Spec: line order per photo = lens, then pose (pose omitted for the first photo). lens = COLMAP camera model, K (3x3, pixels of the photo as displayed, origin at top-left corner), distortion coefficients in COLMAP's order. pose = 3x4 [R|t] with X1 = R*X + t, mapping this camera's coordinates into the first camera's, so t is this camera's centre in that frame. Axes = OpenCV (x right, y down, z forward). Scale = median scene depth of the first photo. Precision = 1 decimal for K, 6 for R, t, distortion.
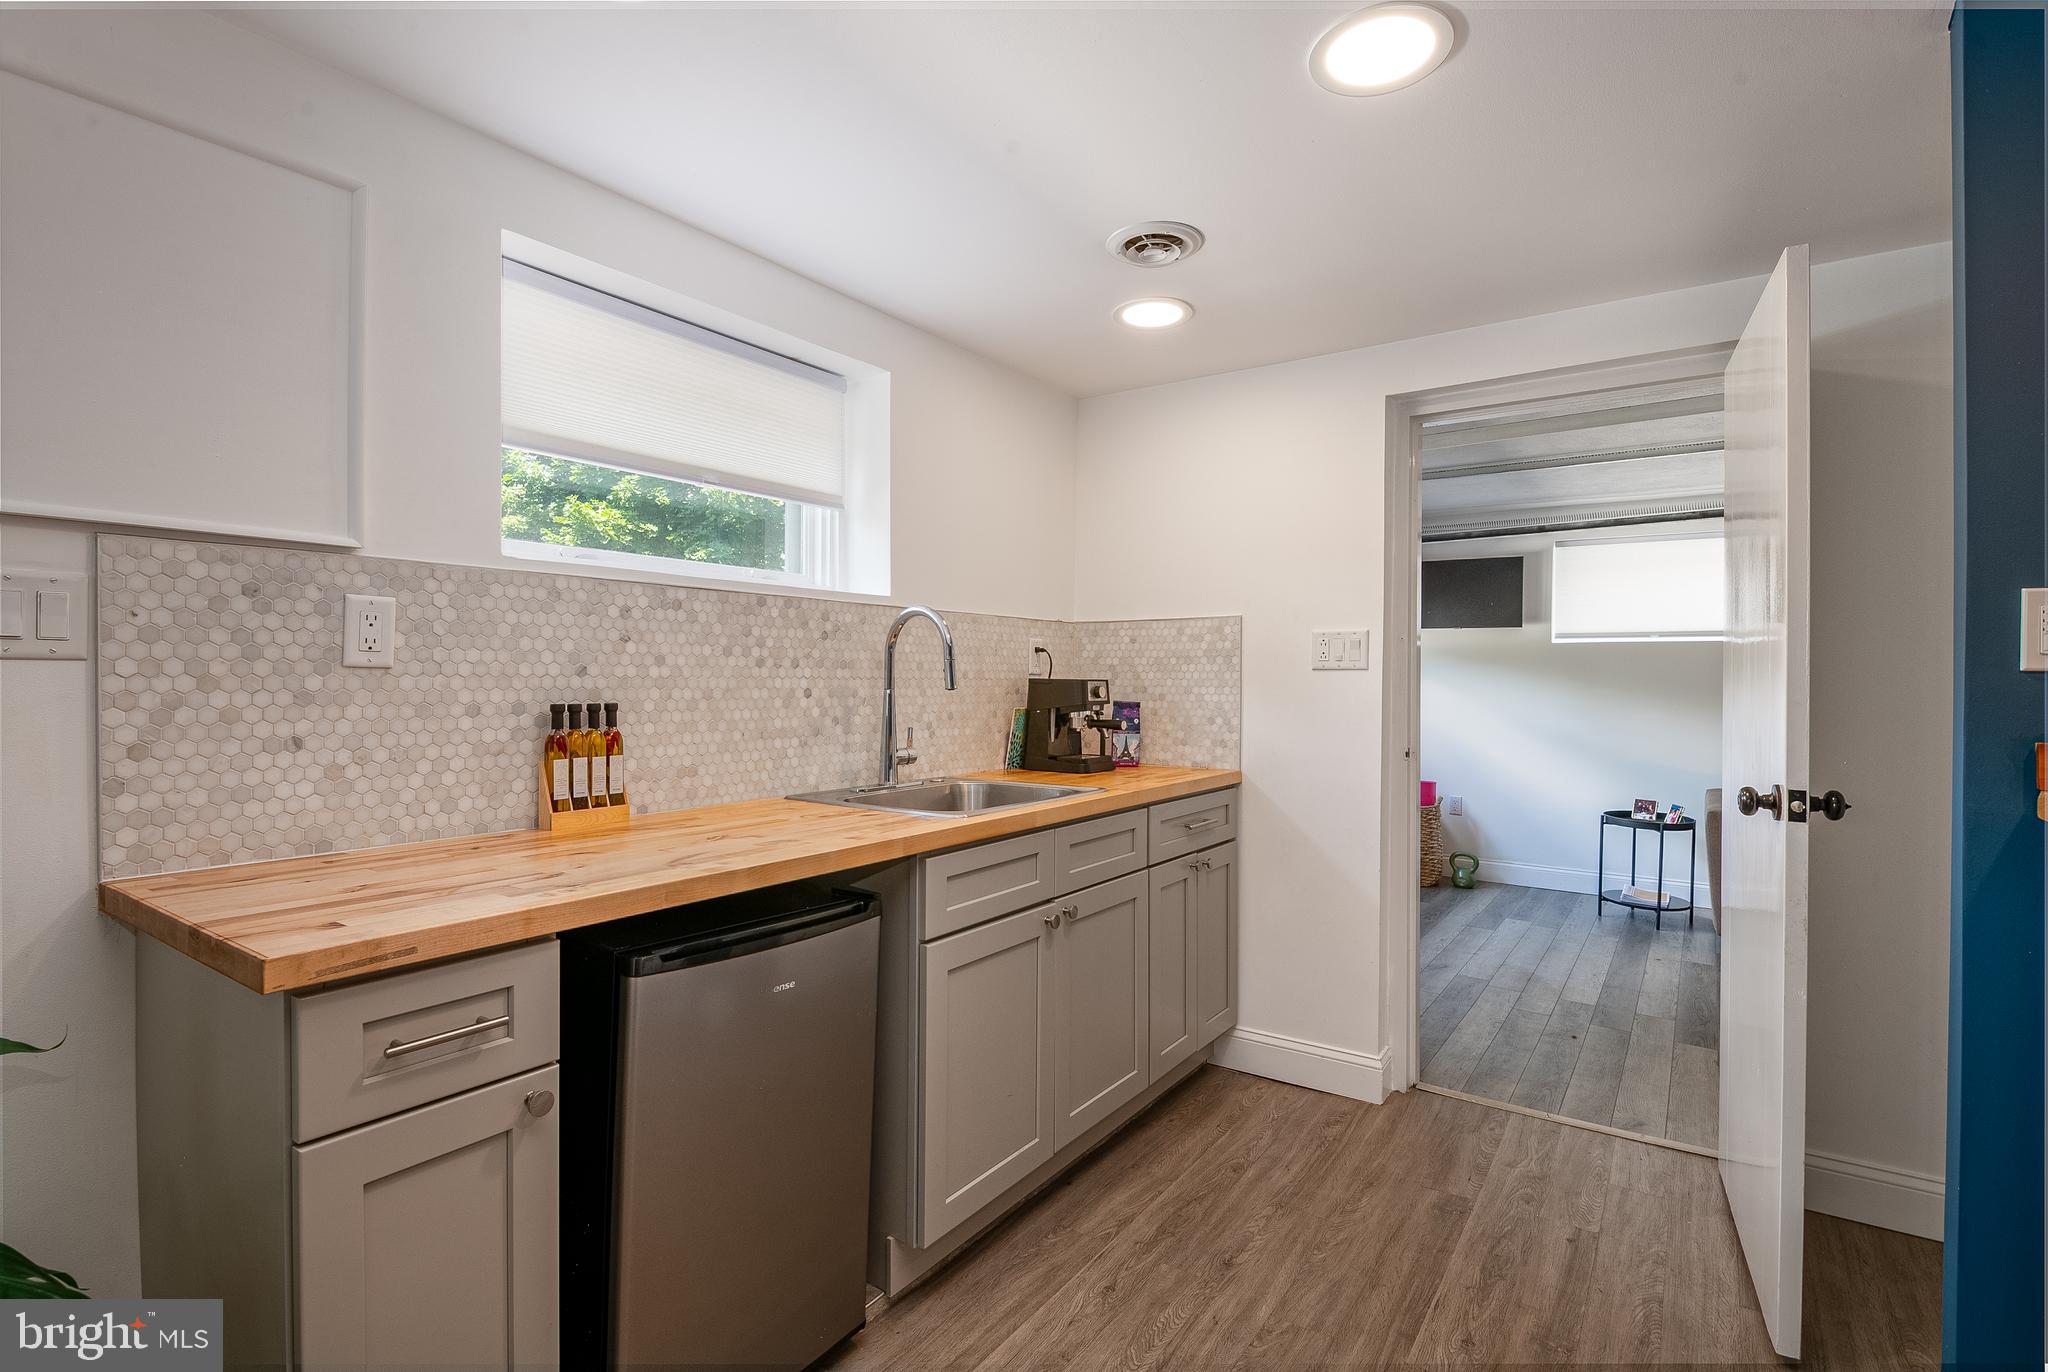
lens RADIAL K [[997.7, 0, 1021.7], [0, 997.7, 679.8], [0, 0, 1]] dist [0.002203, -0.008890]
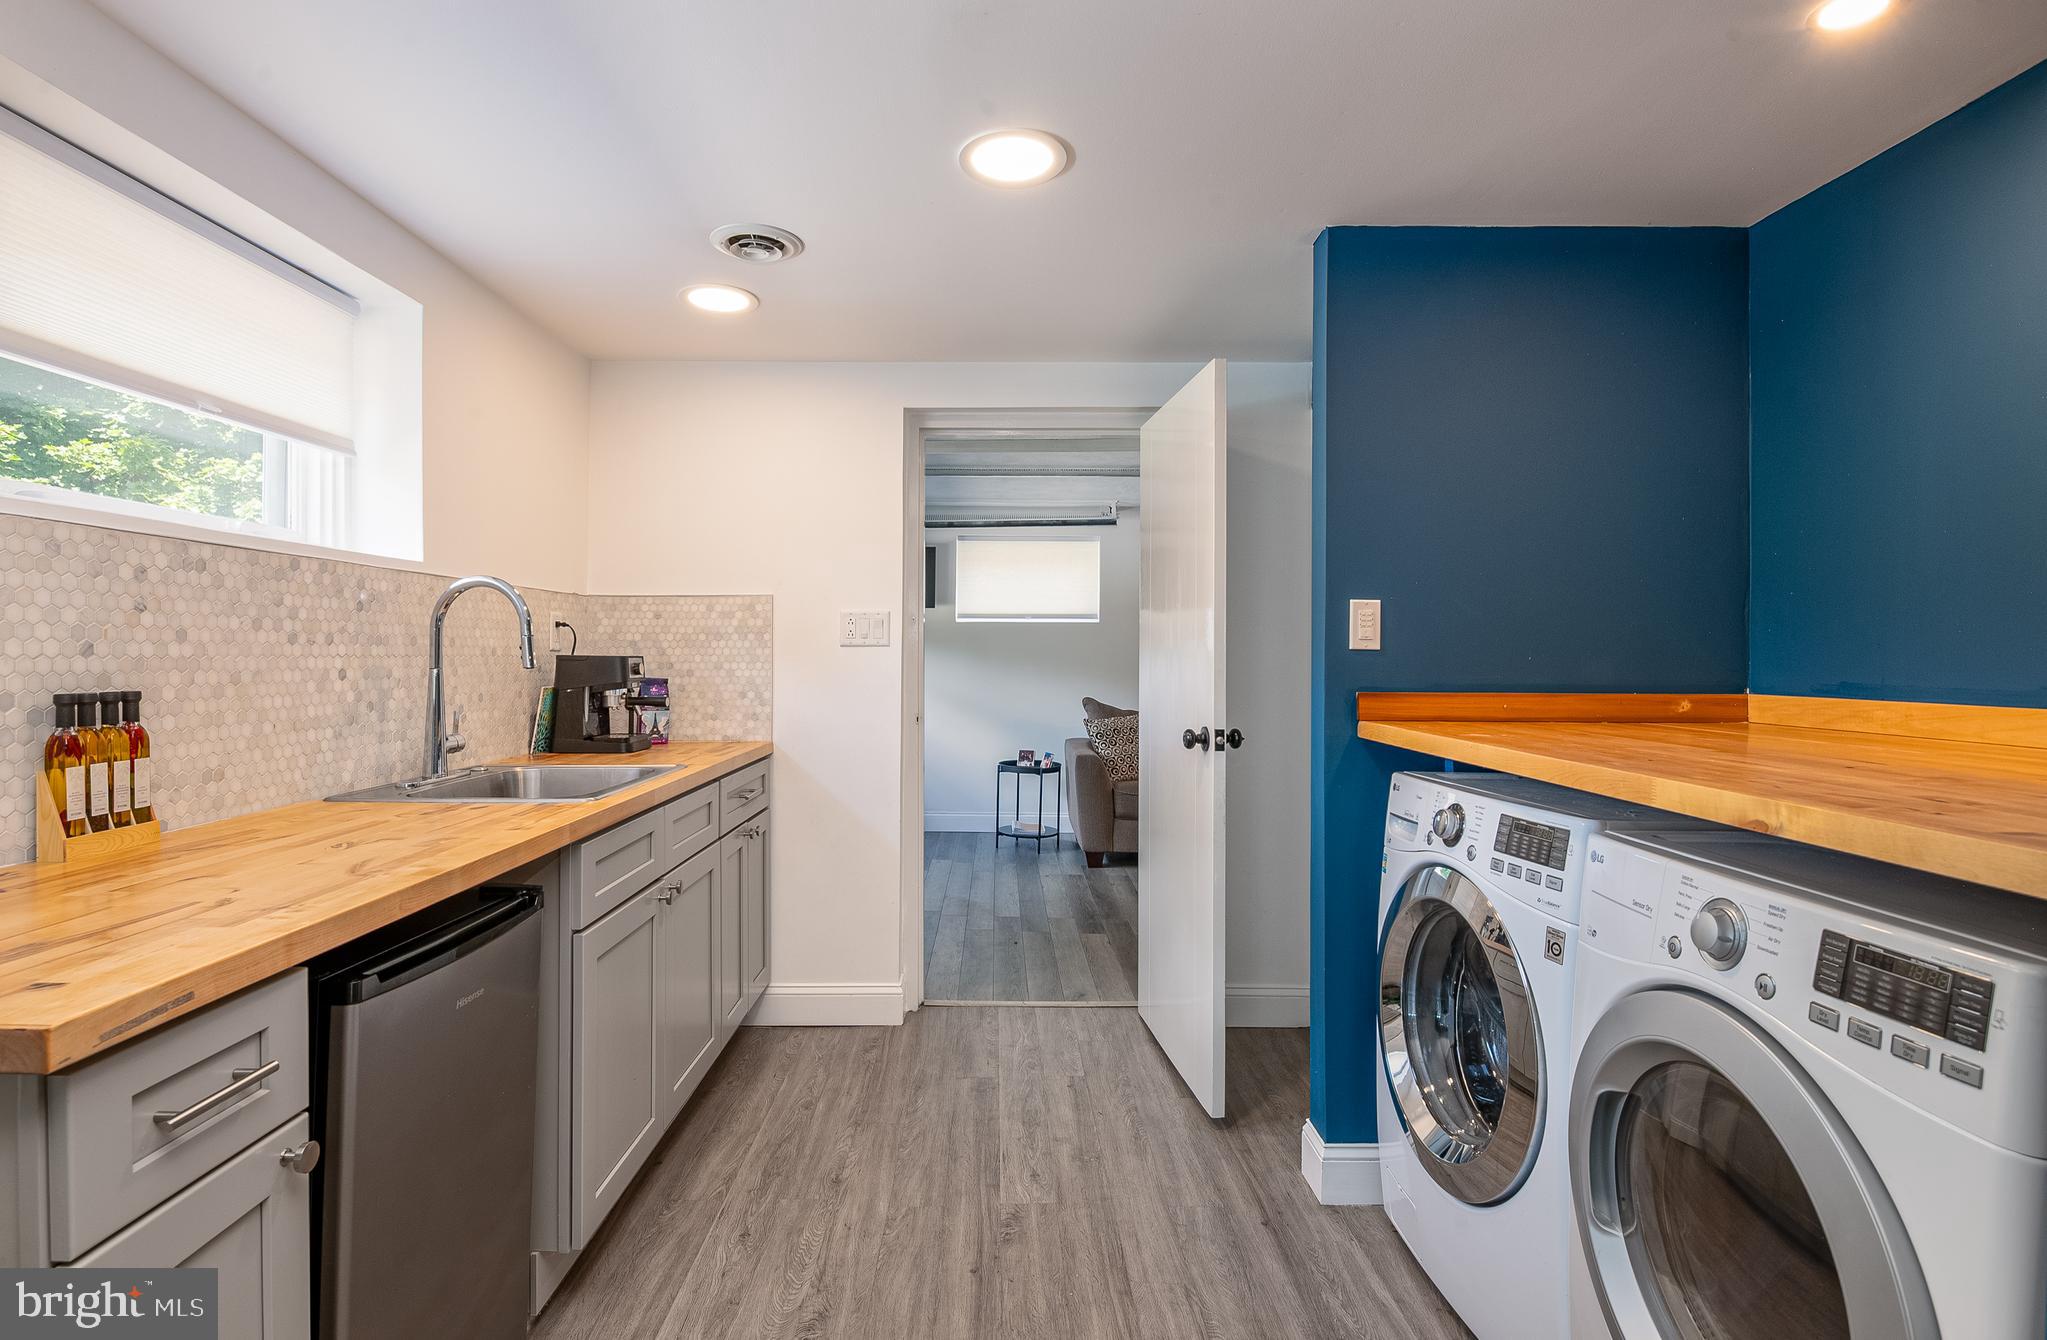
lens RADIAL K [[1026.4, 0, 1012.6], [0, 1026.4, 659.6], [0, 0, 1]] dist [-0.001662, -0.006093]
pose [[0.808490, -0.007693, 0.588460, -0.254122], [0.004061, 0.999964, 0.007493, -0.003124], [-0.588496, -0.003669, 0.808492, -0.031227]]
